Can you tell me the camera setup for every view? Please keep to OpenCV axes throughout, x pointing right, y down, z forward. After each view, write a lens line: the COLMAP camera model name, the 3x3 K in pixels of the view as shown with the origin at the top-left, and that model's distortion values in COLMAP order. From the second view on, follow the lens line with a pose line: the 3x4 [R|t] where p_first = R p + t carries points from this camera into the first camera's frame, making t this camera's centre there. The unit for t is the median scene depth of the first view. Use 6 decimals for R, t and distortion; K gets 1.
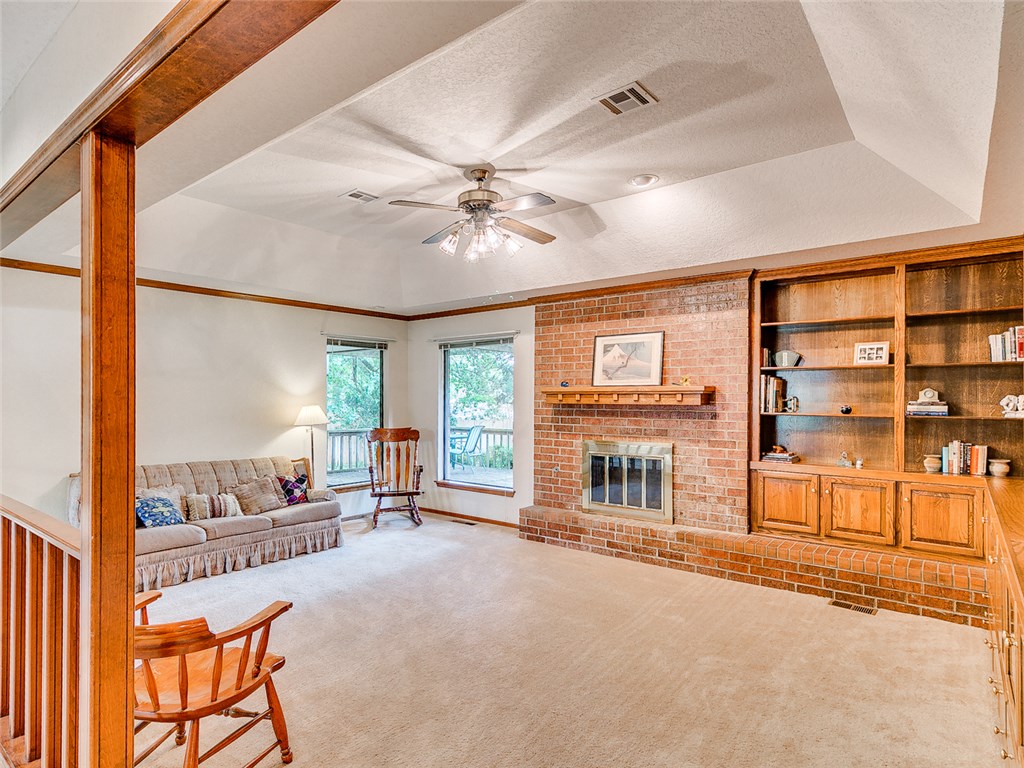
lens RADIAL K [[547.3, 0, 516.2], [0, 547.3, 399.3], [0, 0, 1]] dist [-0.000131, 0.001072]
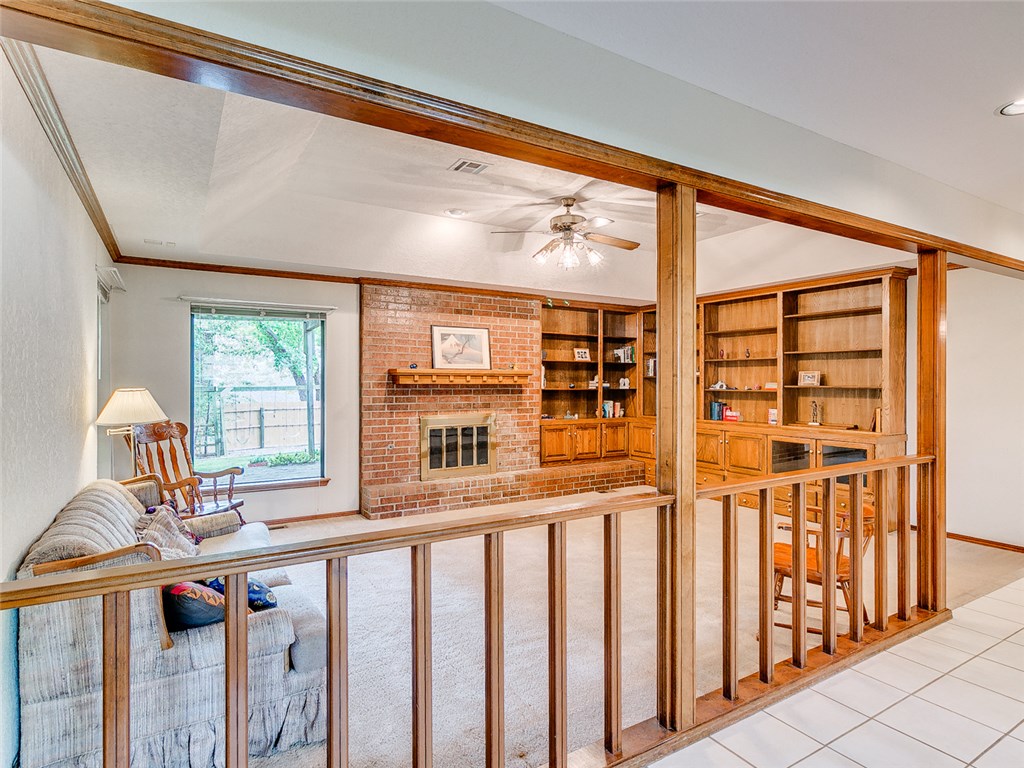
lens RADIAL K [[556.3, 0, 460.3], [0, 556.3, 385.6], [0, 0, 1]] dist [0.002280, 0.000729]
pose [[0.403599, -0.007251, 0.914907, -0.988468], [0.000720, 0.999971, 0.007607, 0.003029], [-0.914936, -0.002411, 0.403593, 0.521776]]
